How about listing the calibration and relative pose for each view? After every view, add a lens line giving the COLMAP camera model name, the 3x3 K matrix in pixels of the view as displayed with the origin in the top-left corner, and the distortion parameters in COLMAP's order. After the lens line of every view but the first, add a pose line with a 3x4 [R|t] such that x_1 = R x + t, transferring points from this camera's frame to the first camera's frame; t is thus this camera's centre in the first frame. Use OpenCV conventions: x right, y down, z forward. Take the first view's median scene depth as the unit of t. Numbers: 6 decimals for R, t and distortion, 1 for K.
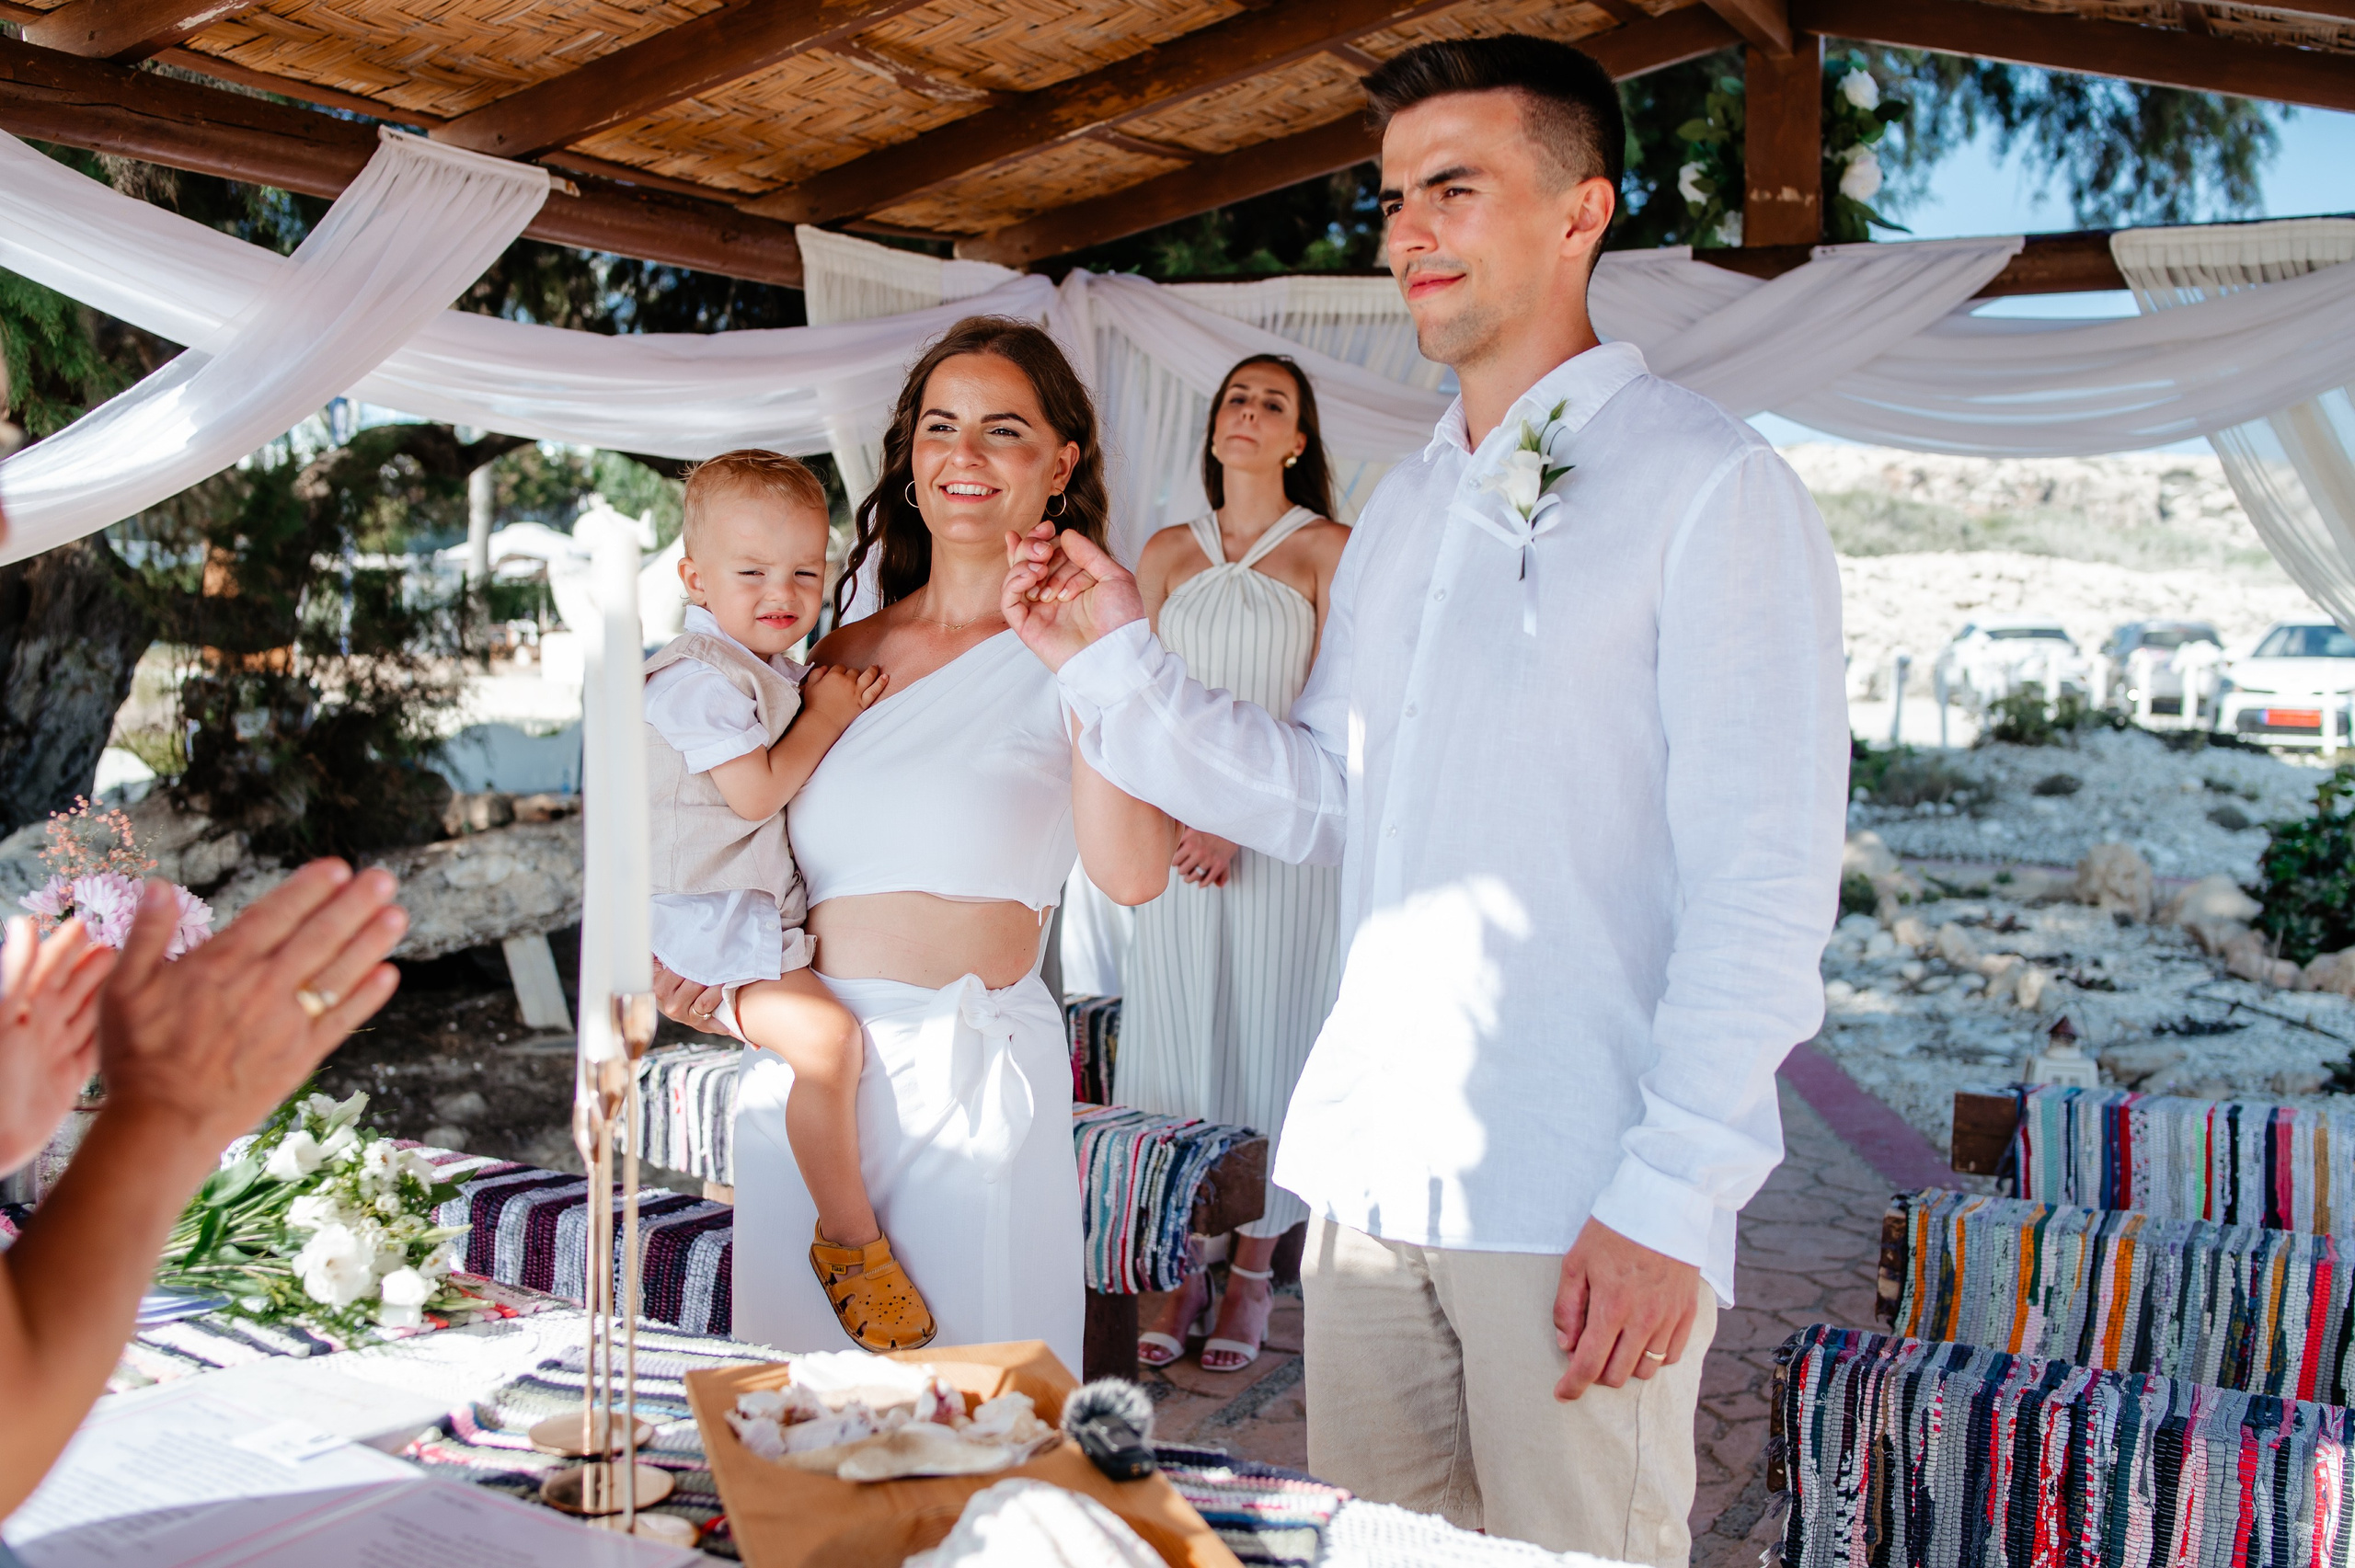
lens RADIAL K [[2344.7, 0, 1178.8], [0, 2344.7, 761.4], [0, 0, 1]] dist [-0.064420, 0.062773]
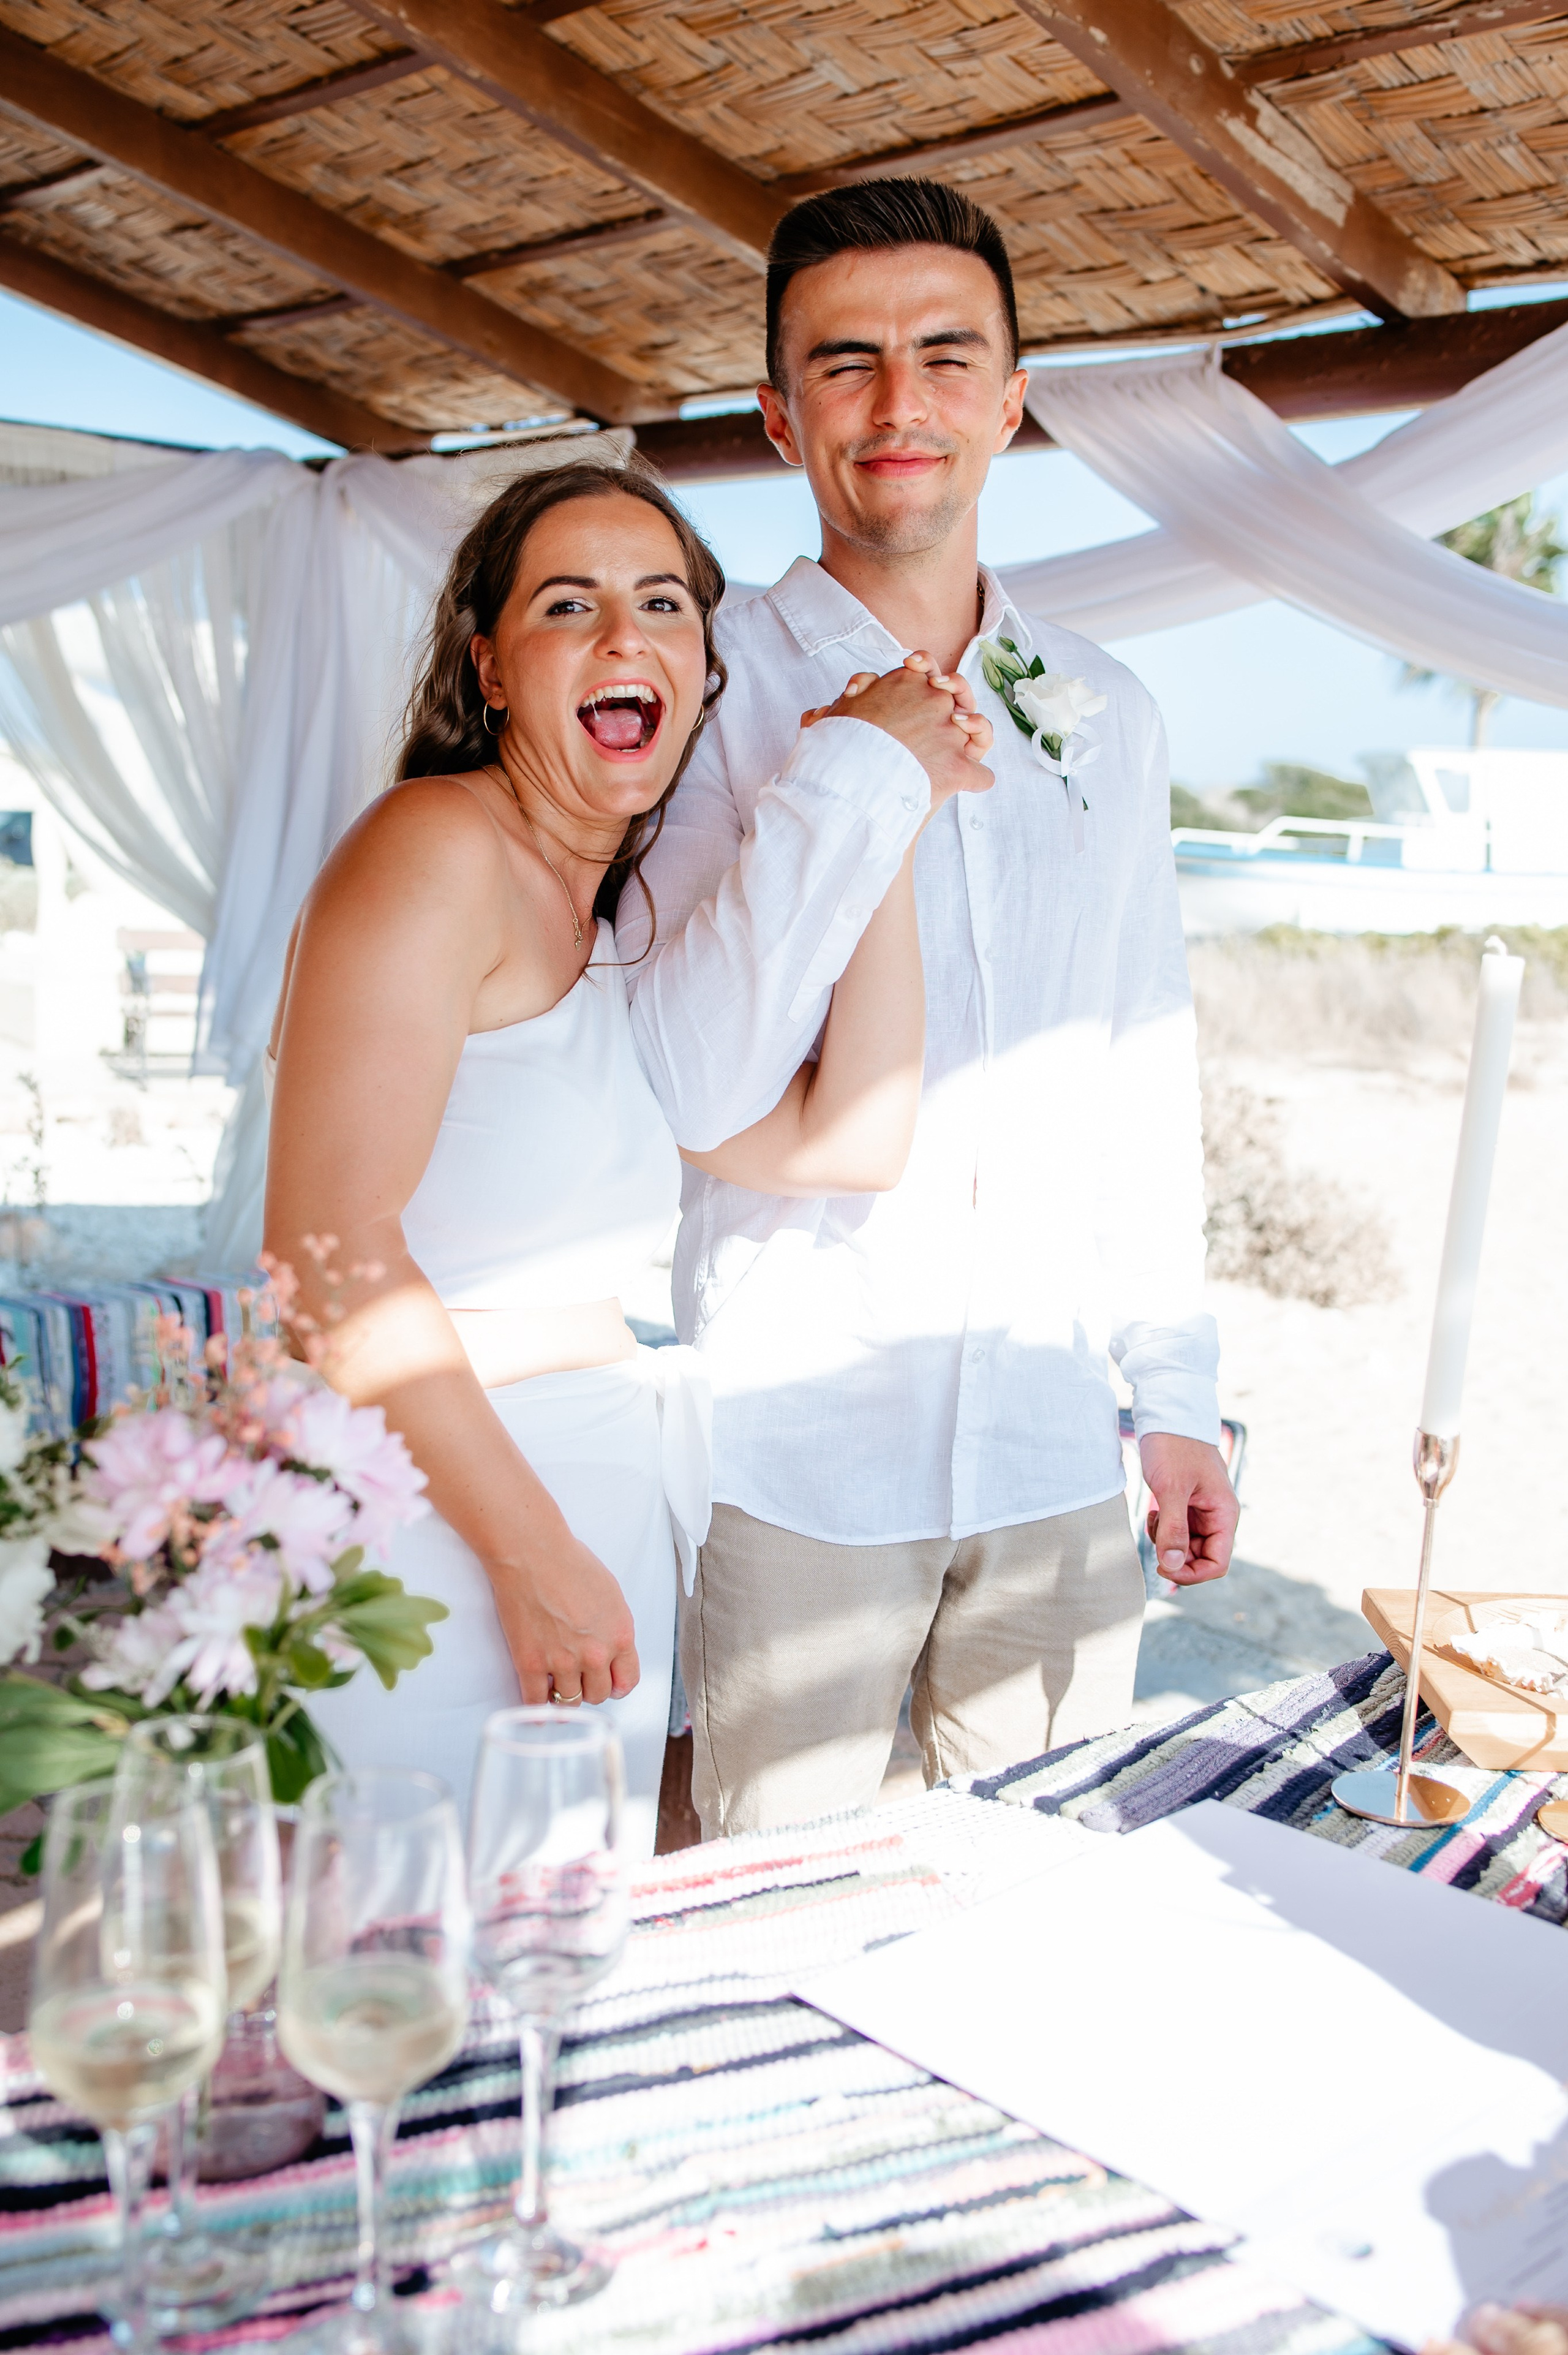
lens RADIAL K [[2344.7, 0, 774.0], [0, 2344.7, 1186.1], [0, 0, 1]] dist [-0.064420, 0.062773]
pose [[0.338420, -0.133908, 0.931418, -0.406643], [0.030263, 0.990860, 0.131458, -0.026406], [-0.940508, -0.016301, 0.339380, 0.341299]]
